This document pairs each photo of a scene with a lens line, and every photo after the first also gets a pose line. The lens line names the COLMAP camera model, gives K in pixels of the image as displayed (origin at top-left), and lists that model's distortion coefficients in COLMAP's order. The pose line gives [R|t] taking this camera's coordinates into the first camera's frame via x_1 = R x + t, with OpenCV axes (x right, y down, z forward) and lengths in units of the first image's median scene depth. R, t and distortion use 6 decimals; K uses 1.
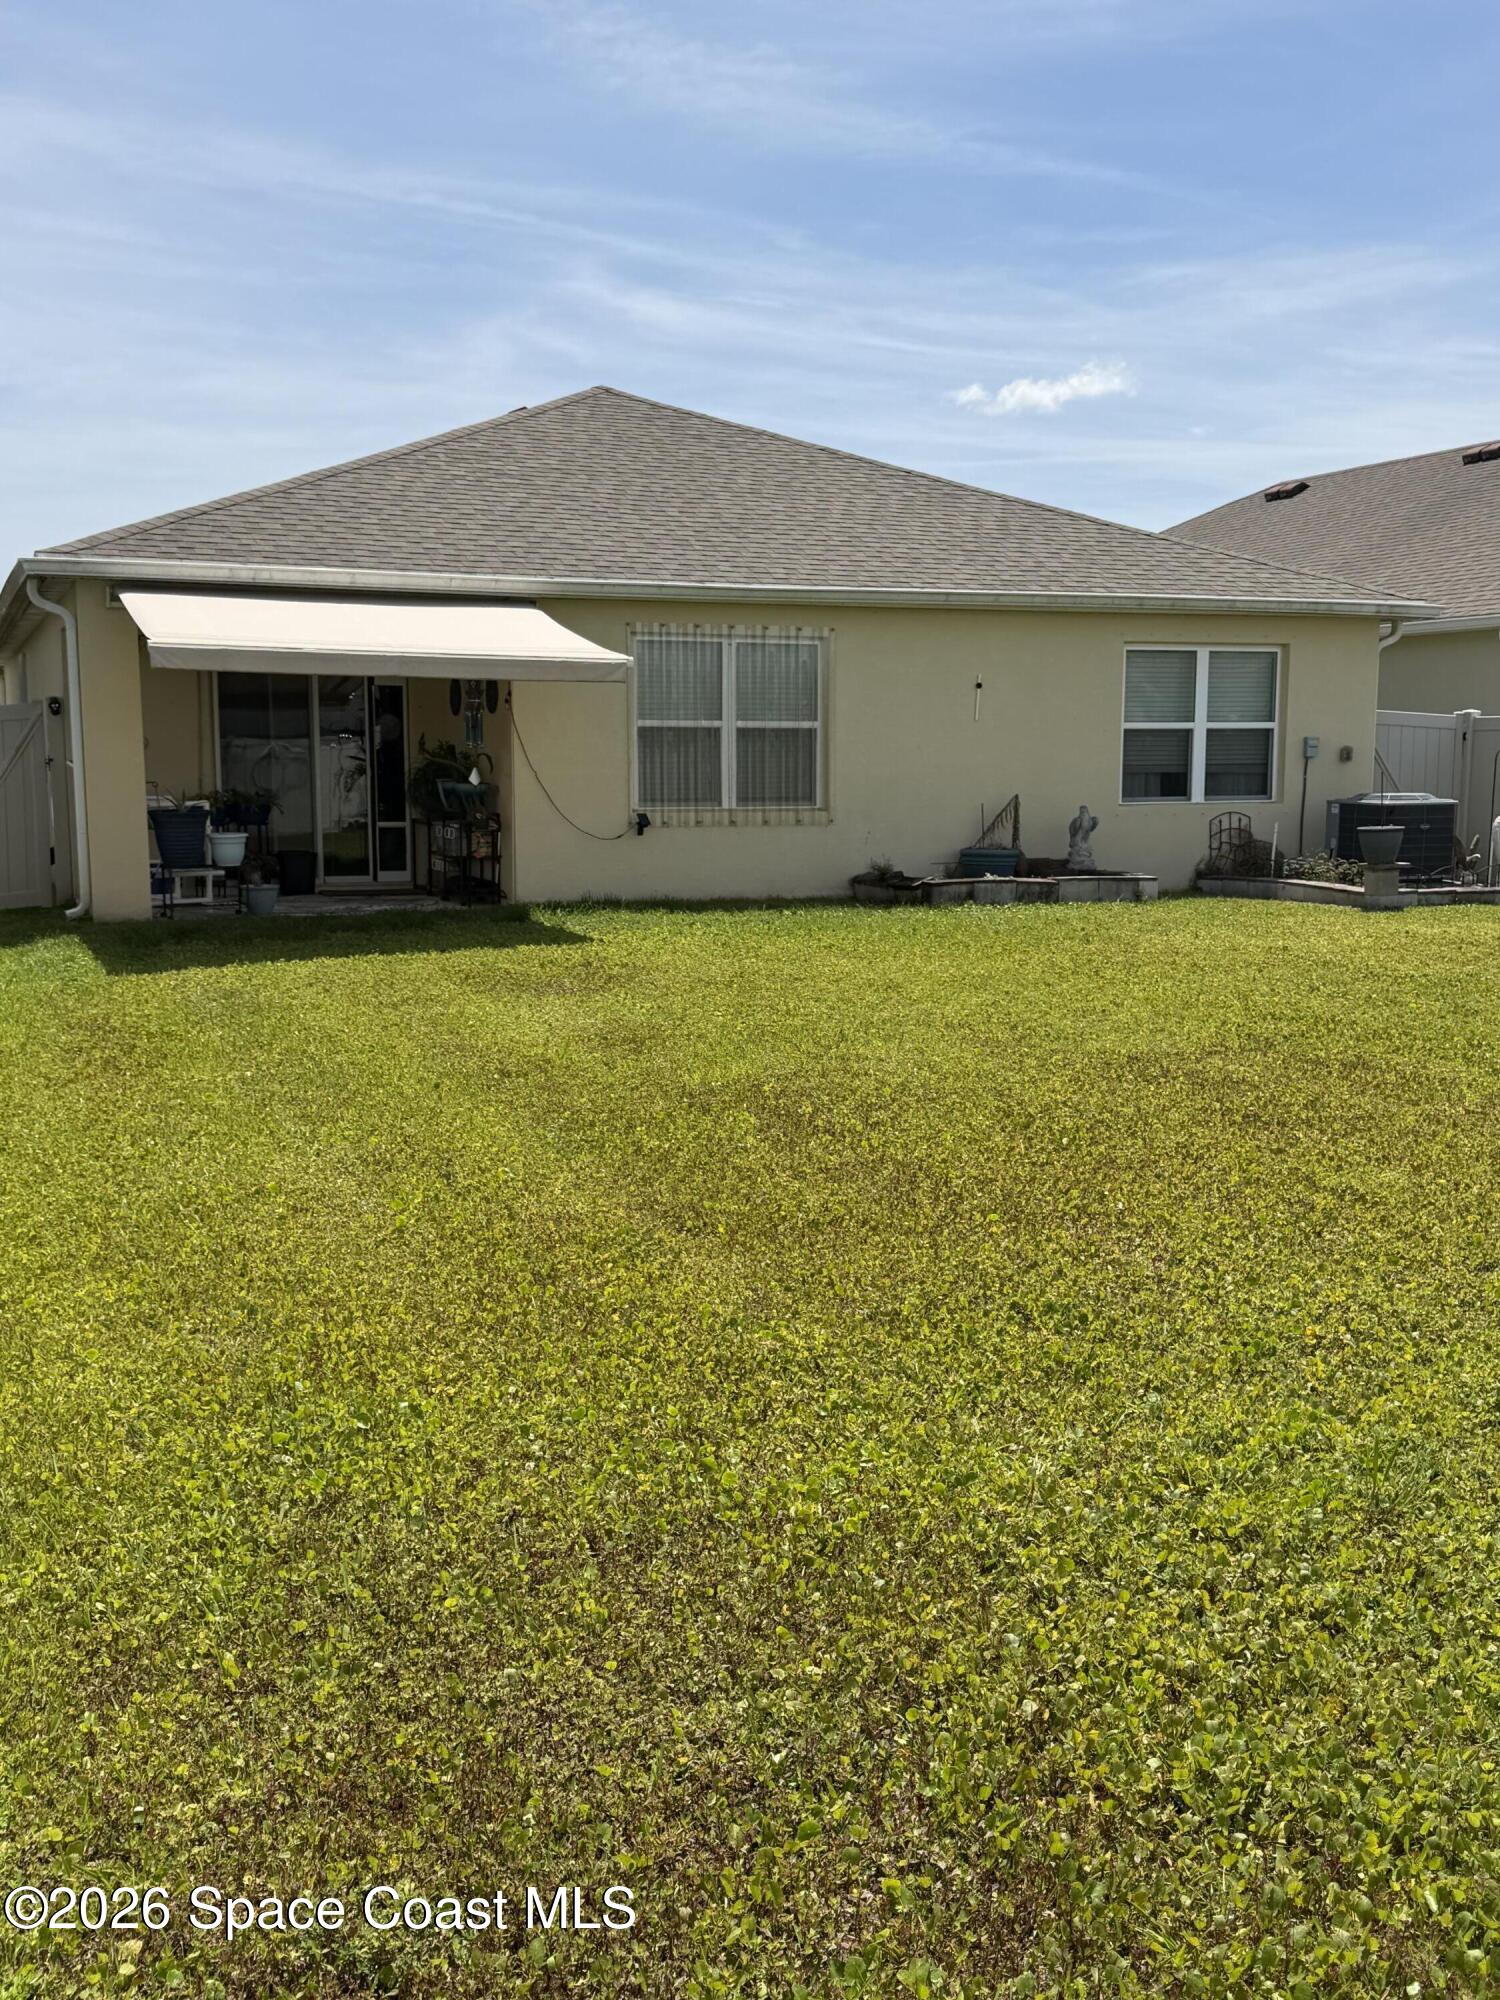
lens RADIAL K [[2066.8, 0, 747.6], [0, 2066.8, 984.2], [0, 0, 1]] dist [0.095366, 0.000000]
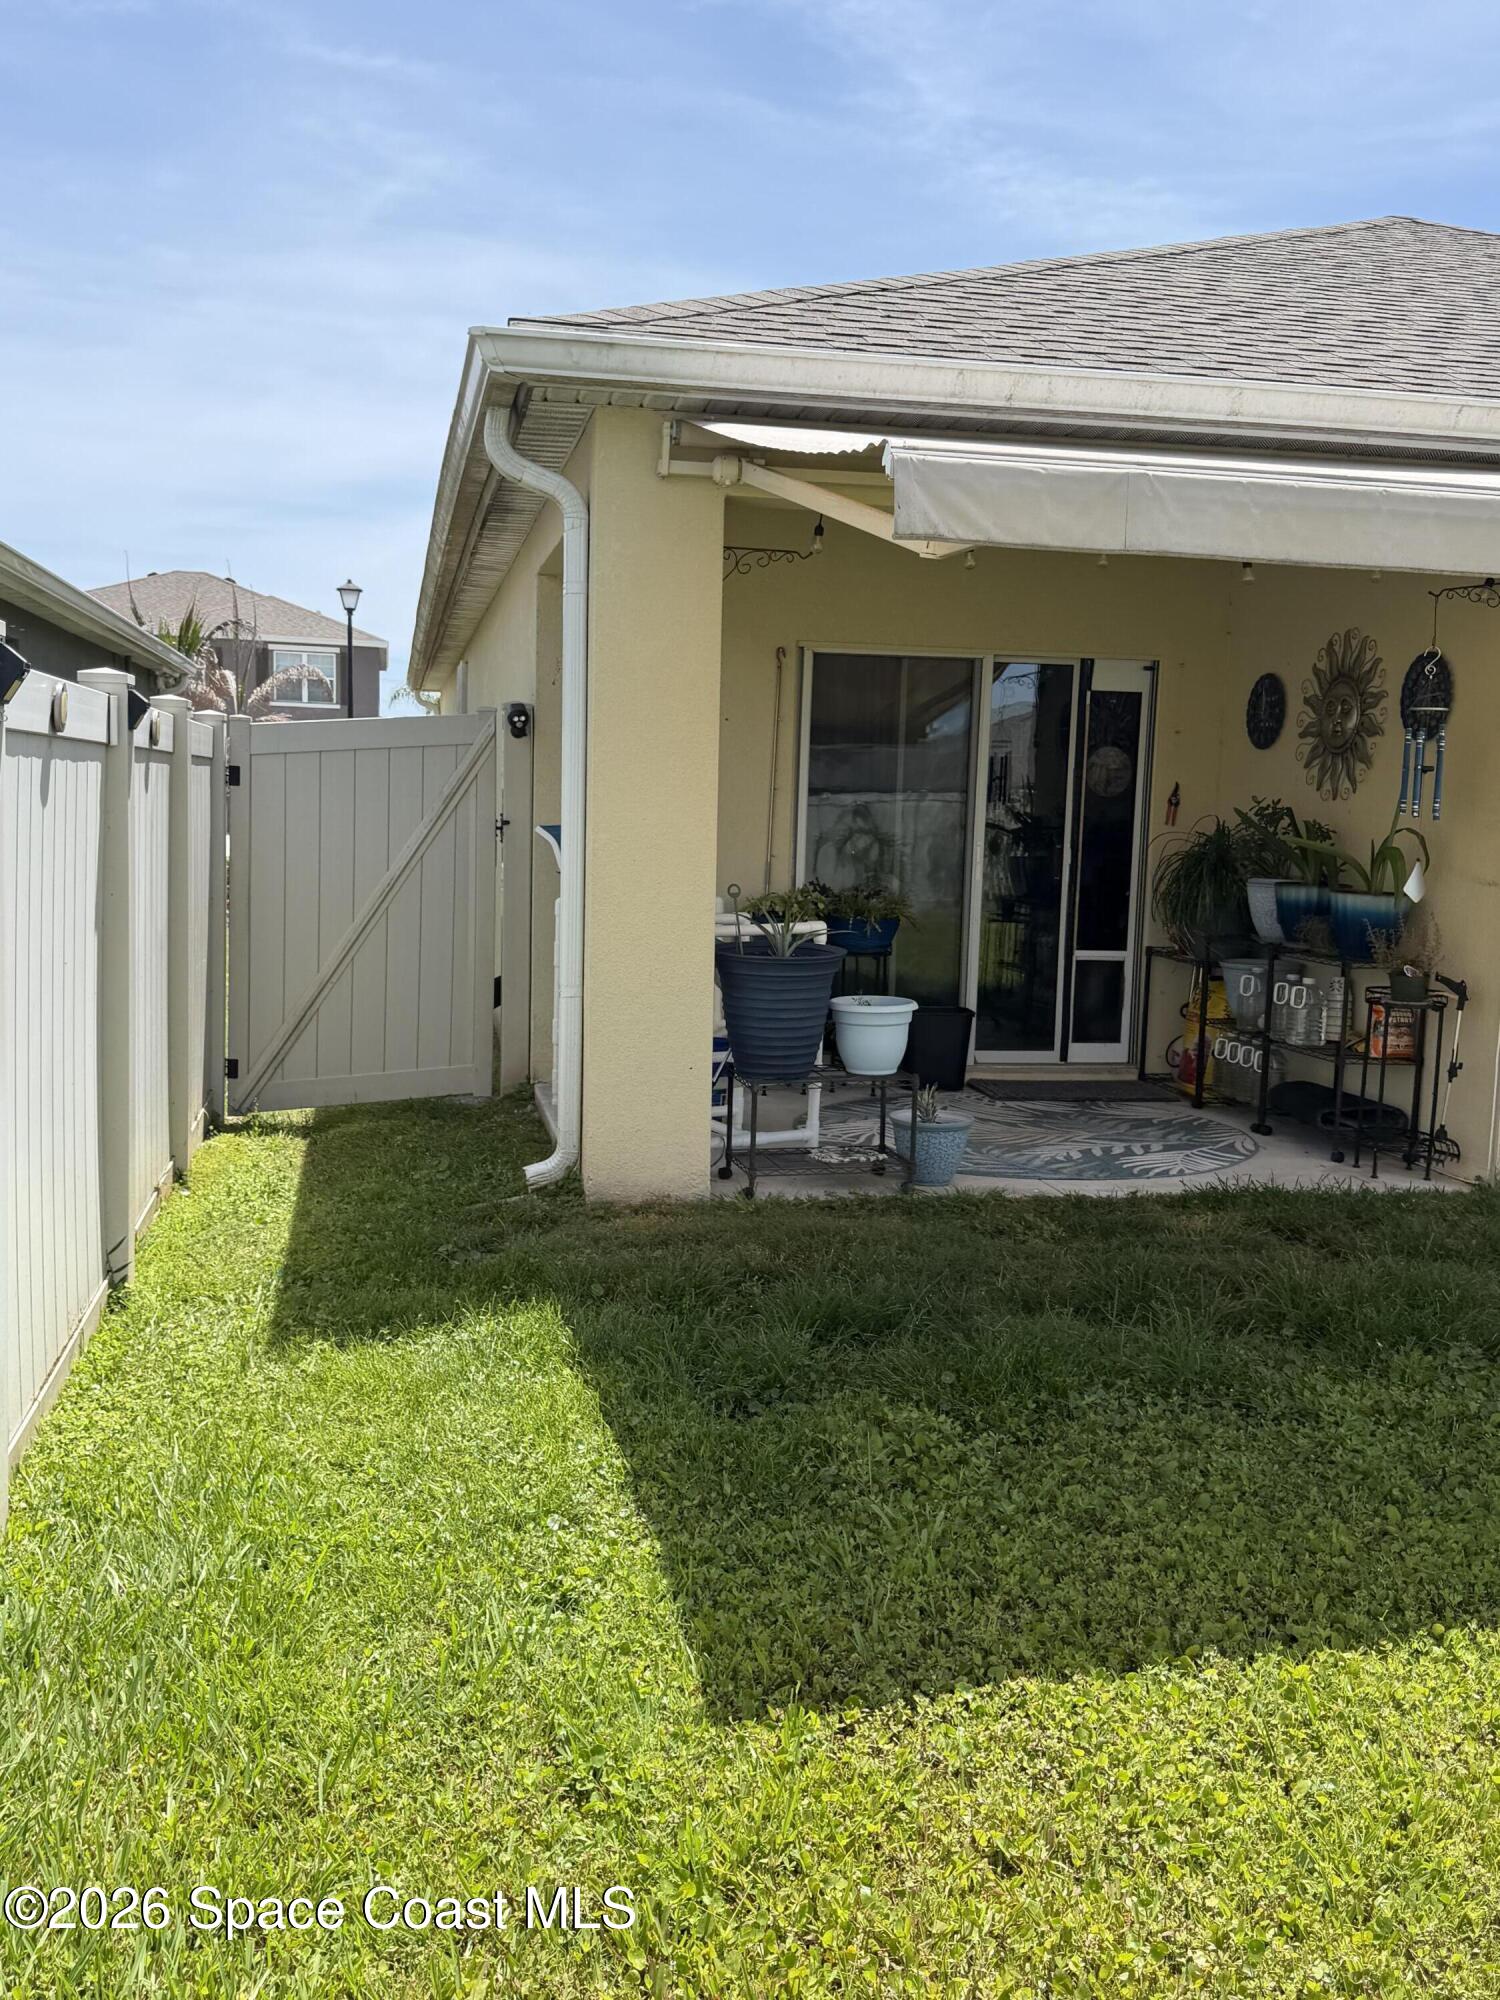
lens RADIAL K [[1810.4, 0, 760.9], [0, 1810.4, 1007.9], [0, 0, 1]] dist [0.015038, 0.000000]
pose [[0.984990, 0.046972, -0.166096, -0.196274], [-0.047721, 0.998861, -0.000520, -0.064980], [0.165883, 0.008438, 0.986109, 0.573597]]
